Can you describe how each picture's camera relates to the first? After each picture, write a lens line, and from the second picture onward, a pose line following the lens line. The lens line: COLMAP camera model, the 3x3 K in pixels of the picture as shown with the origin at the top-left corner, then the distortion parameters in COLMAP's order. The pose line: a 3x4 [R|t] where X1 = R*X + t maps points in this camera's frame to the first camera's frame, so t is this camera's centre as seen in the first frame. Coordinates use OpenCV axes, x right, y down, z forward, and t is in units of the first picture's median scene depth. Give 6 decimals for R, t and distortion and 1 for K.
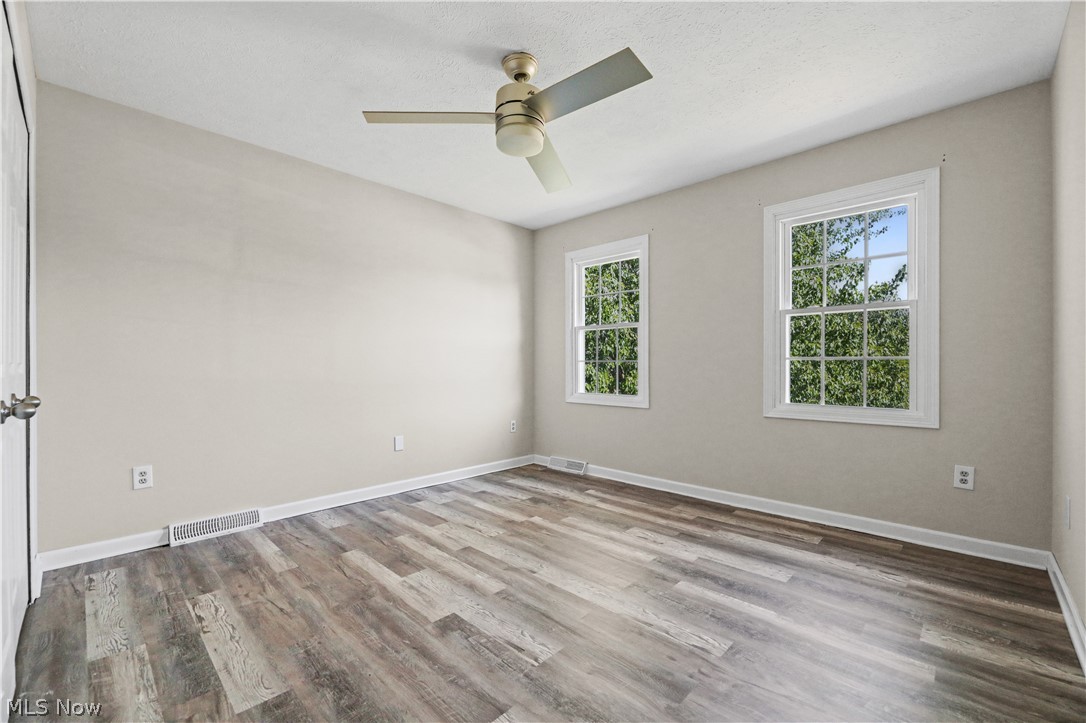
lens RADIAL K [[445.5, 0, 546.3], [0, 445.5, 366.0], [0, 0, 1]] dist [0.012954, -0.001929]
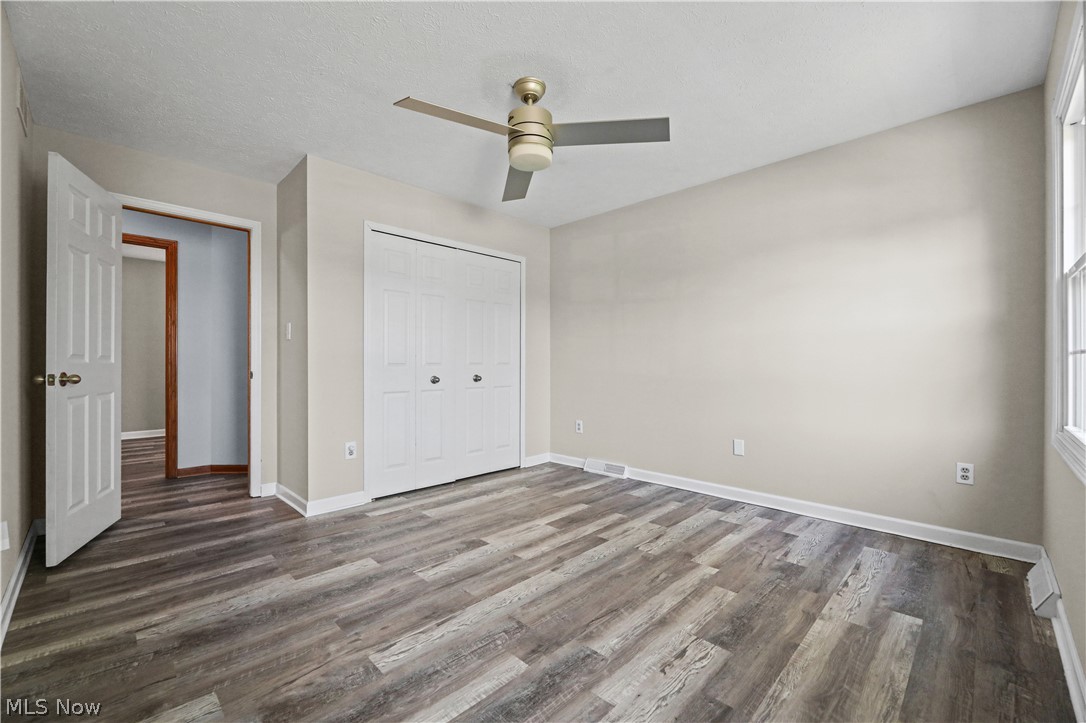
lens RADIAL K [[445.5, 0, 545.6], [0, 445.5, 361.0], [0, 0, 1]] dist [0.012954, -0.001929]
pose [[-0.010470, -0.009310, -0.999902, 0.780072], [0.003178, 0.999951, -0.009344, 0.002397], [0.999940, -0.003276, -0.010440, 0.793424]]
